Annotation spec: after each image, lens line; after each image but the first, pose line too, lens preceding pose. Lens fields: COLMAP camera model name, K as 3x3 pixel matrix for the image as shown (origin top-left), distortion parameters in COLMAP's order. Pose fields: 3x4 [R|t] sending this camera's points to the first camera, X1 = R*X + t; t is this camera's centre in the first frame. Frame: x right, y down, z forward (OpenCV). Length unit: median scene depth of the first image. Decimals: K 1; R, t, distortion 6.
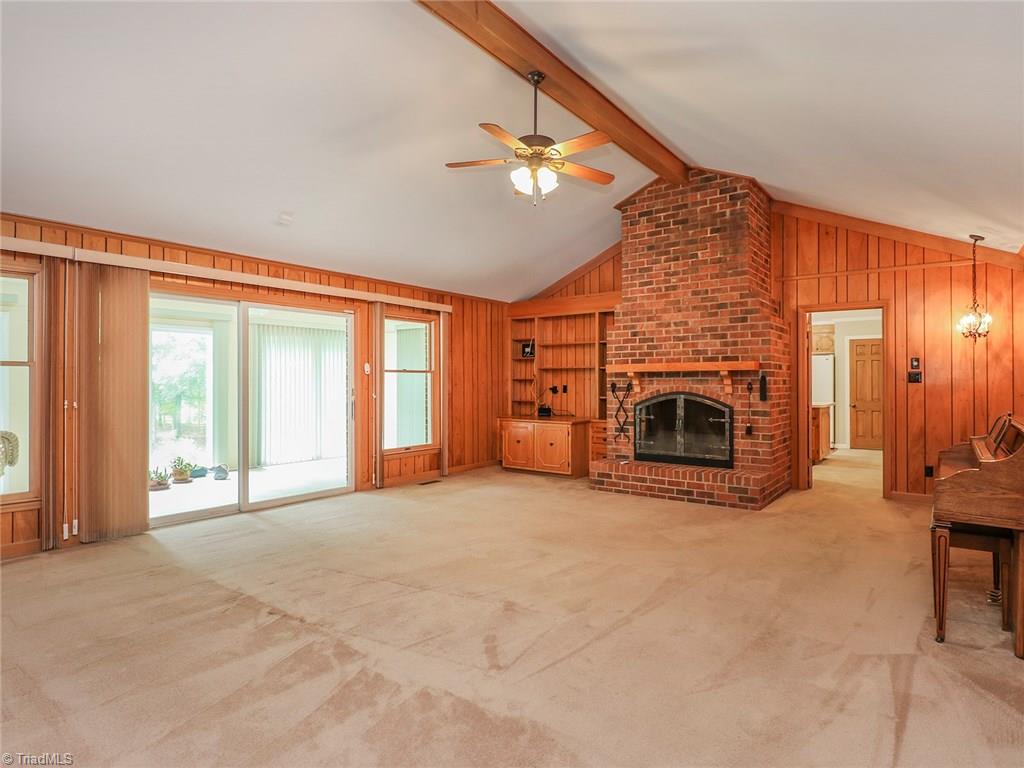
lens RADIAL K [[561.5, 0, 515.6], [0, 561.5, 366.4], [0, 0, 1]] dist [-0.001675, -0.000678]
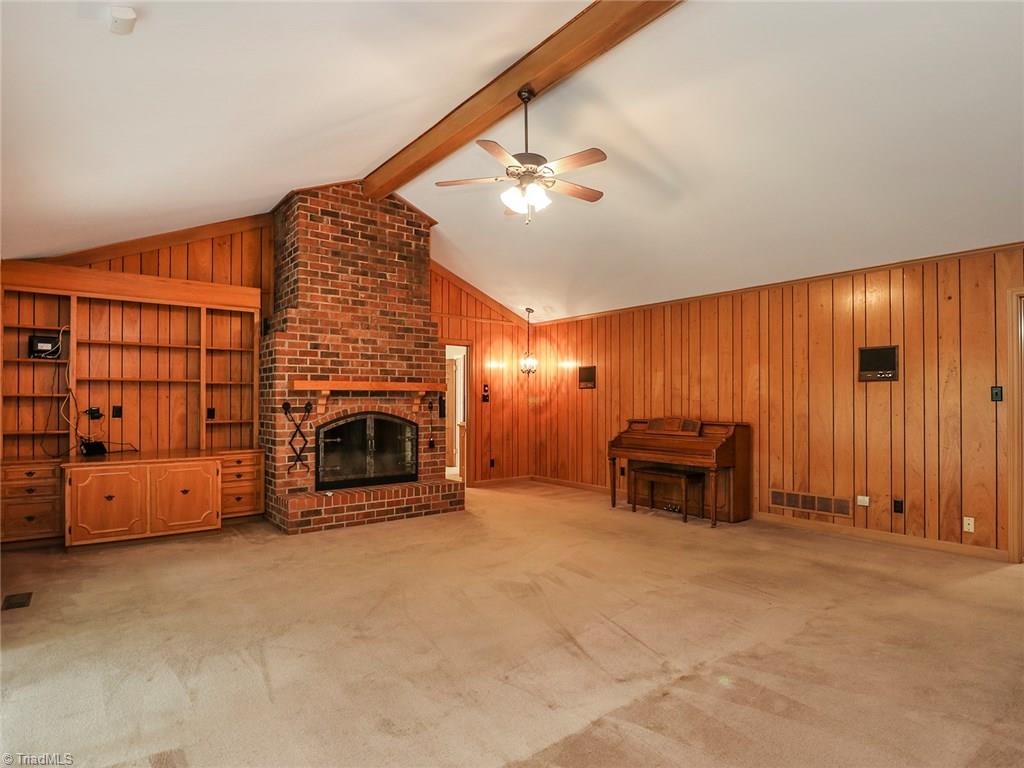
lens RADIAL K [[568.7, 0, 560.1], [0, 568.7, 384.2], [0, 0, 1]] dist [-0.001256, -0.002245]
pose [[0.219853, 0.029813, 0.975077, -0.587459], [-0.028100, 0.999312, -0.024218, 0.012301], [-0.975128, -0.022075, 0.220539, 0.453106]]
